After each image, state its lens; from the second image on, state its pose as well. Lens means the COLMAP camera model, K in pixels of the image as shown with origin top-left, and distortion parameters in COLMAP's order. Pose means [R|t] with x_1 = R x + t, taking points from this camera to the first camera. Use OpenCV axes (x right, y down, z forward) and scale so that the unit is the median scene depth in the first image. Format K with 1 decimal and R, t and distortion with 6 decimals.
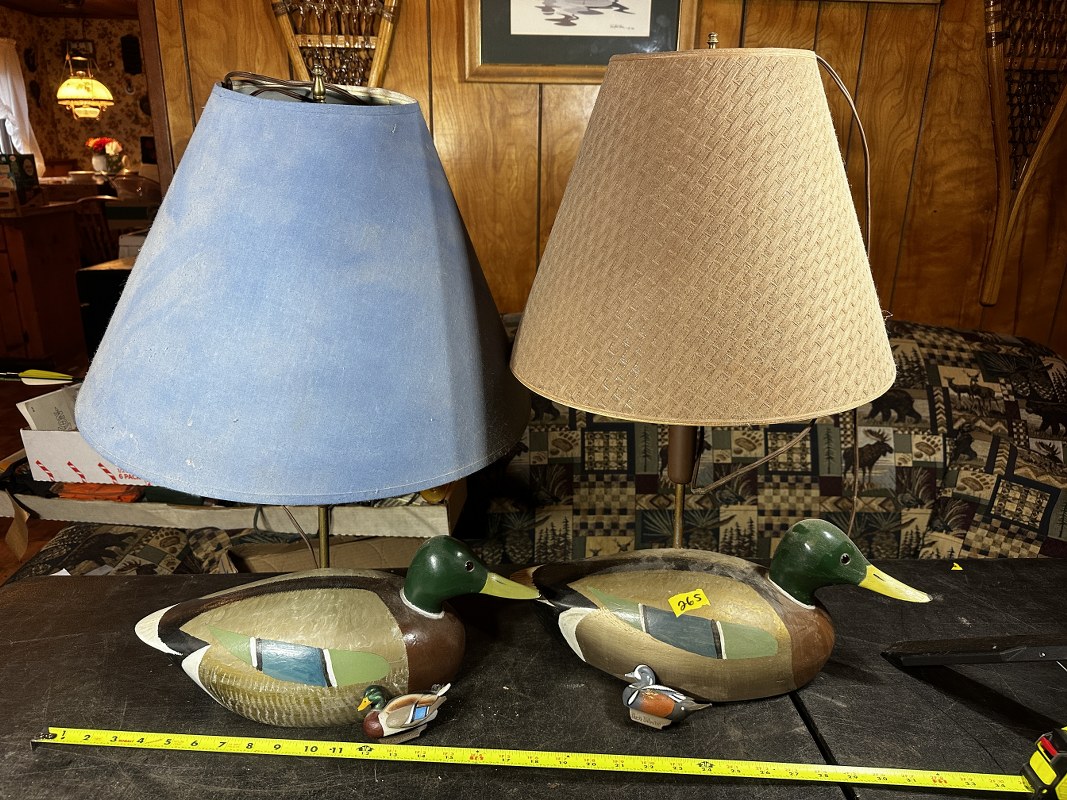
lens RADIAL K [[742.6, 0, 538.1], [0, 742.6, 400.5], [0, 0, 1]] dist [-0.022418, 0.011170]
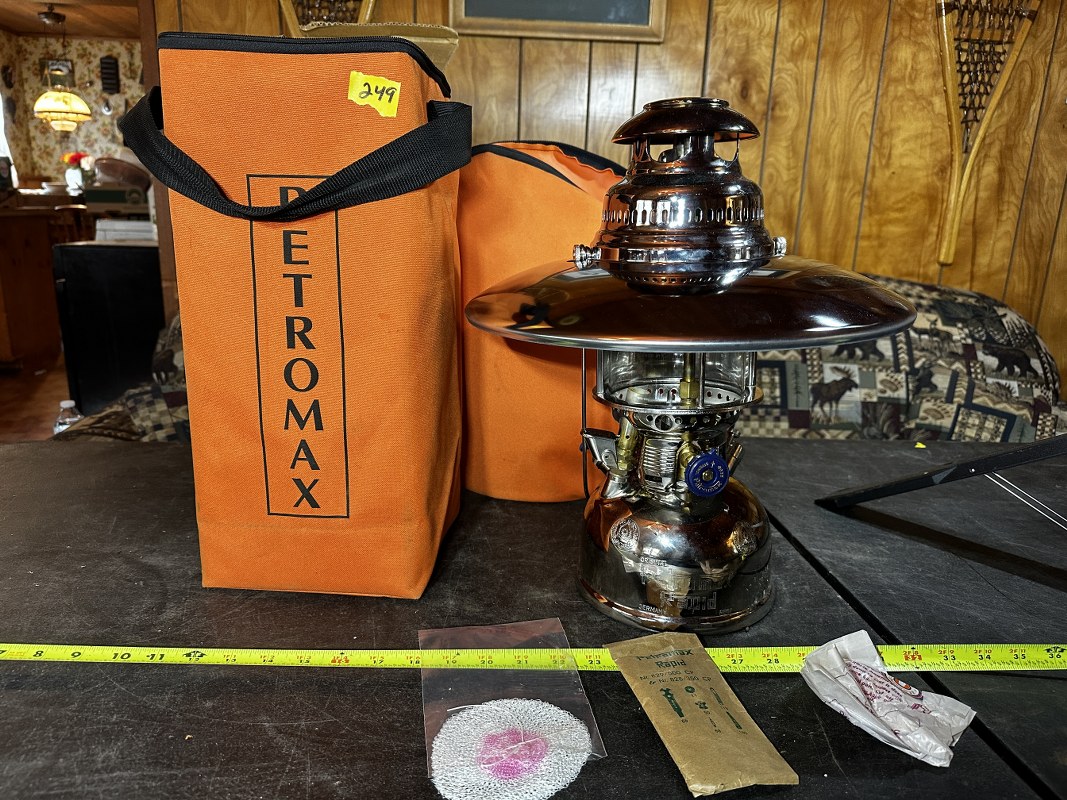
lens RADIAL K [[742.6, 0, 535.3], [0, 742.6, 398.3], [0, 0, 1]] dist [-0.022418, 0.011170]
pose [[0.999358, 0.007520, 0.035038, -0.008517], [-0.005545, 0.998409, -0.056120, 0.131687], [-0.035405, 0.055889, 0.997809, -0.017686]]
